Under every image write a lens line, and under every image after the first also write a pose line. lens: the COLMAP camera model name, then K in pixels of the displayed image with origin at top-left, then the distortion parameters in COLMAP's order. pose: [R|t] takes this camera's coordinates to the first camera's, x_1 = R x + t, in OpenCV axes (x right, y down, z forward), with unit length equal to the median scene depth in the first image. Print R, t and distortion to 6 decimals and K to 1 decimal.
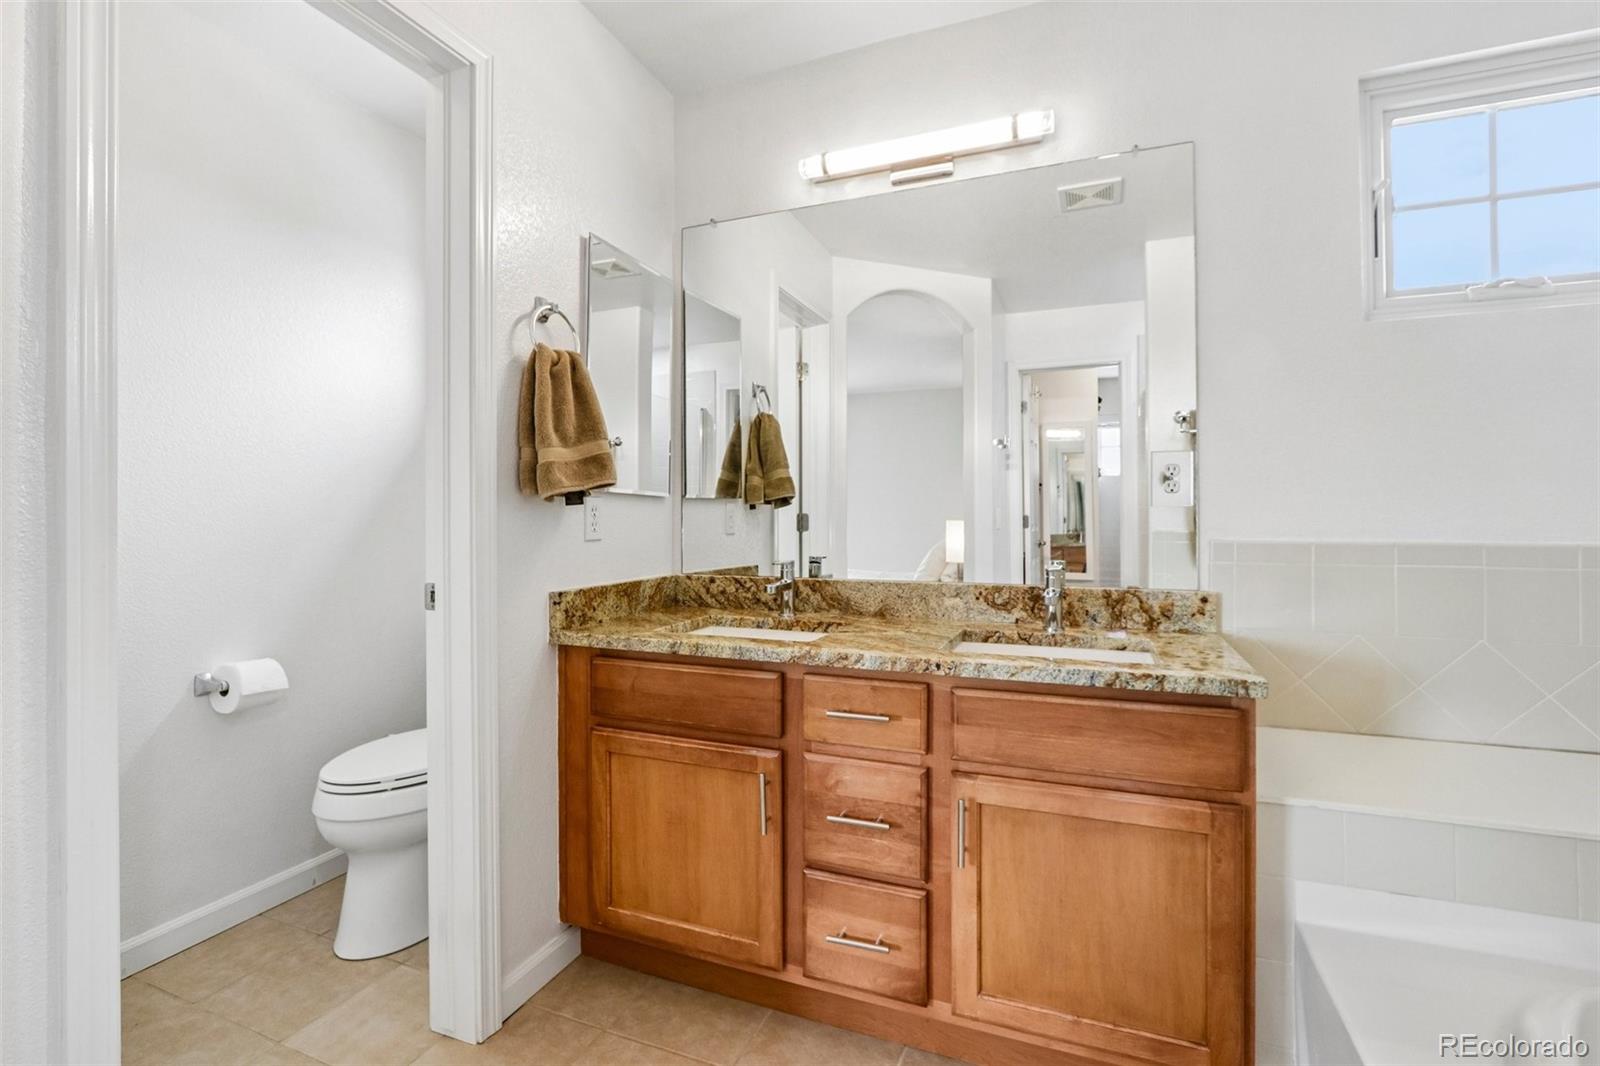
lens RADIAL K [[748.2, 0, 796.5], [0, 748.2, 503.9], [0, 0, 1]] dist [-0.007779, 0.000134]
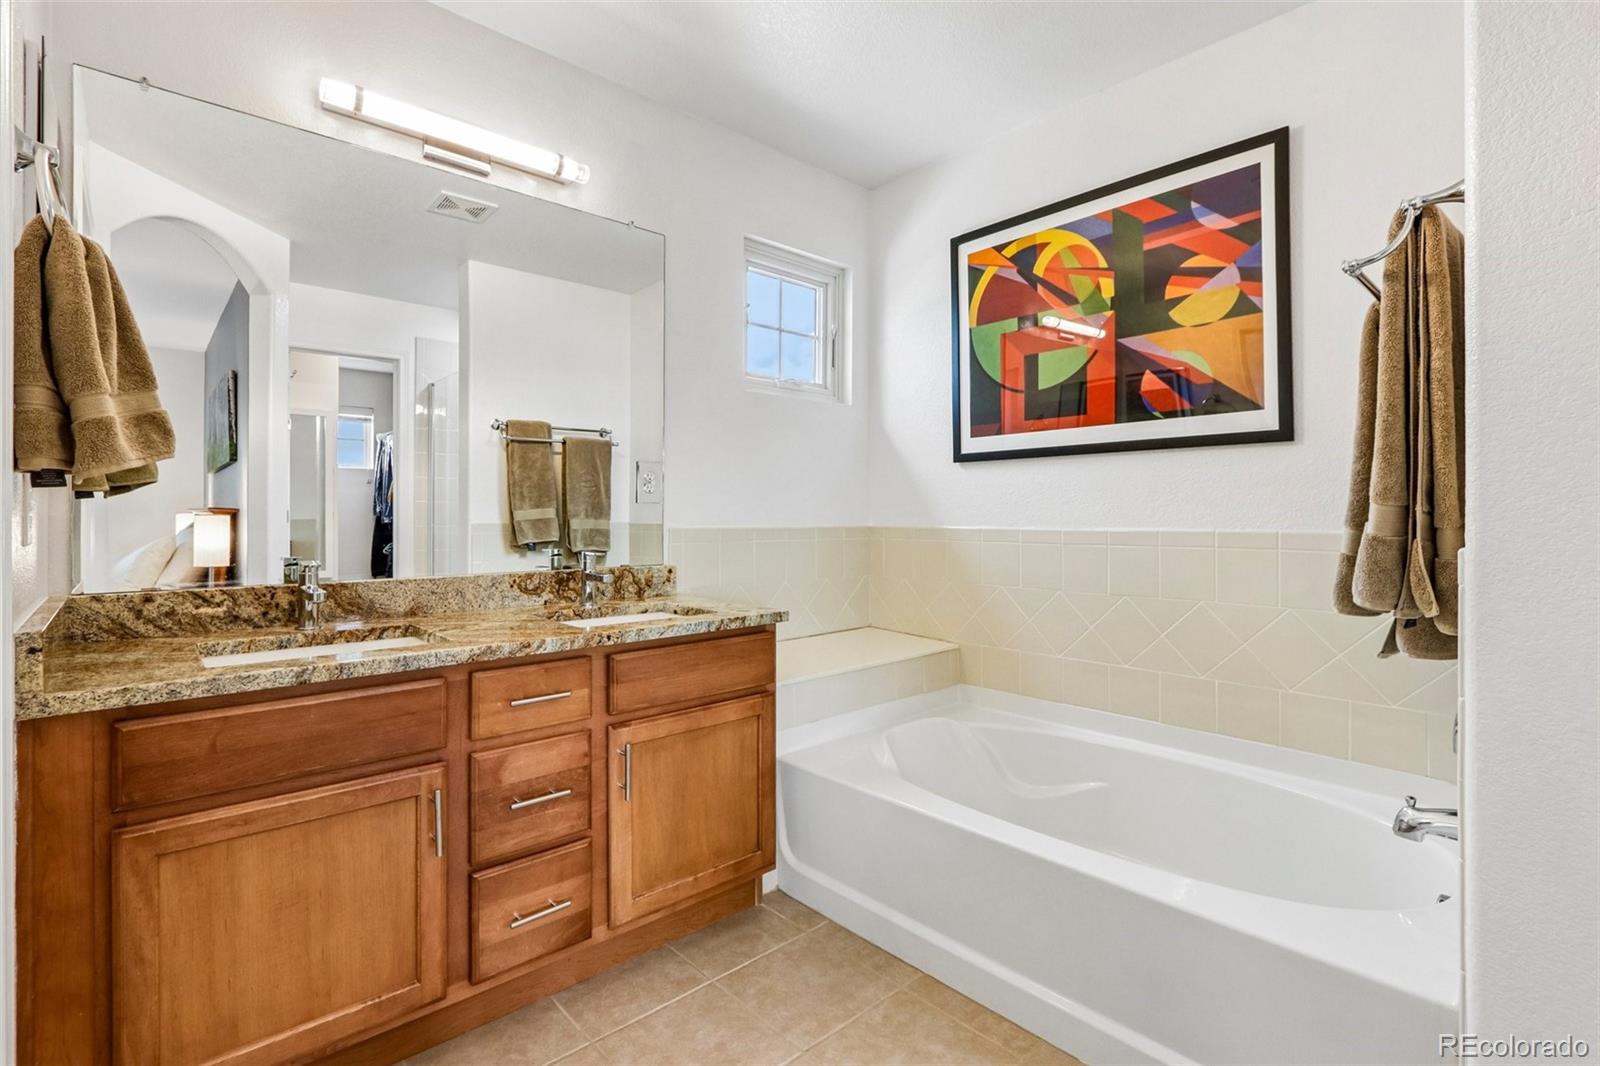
lens RADIAL K [[742.7, 0, 784.4], [0, 742.7, 514.2], [0, 0, 1]] dist [-0.001991, 0.000347]
pose [[0.439821, 0.001322, 0.898084, -0.604912], [-0.018008, 0.999811, 0.007347, 0.008932], [-0.897905, -0.019404, 0.439762, 0.205034]]
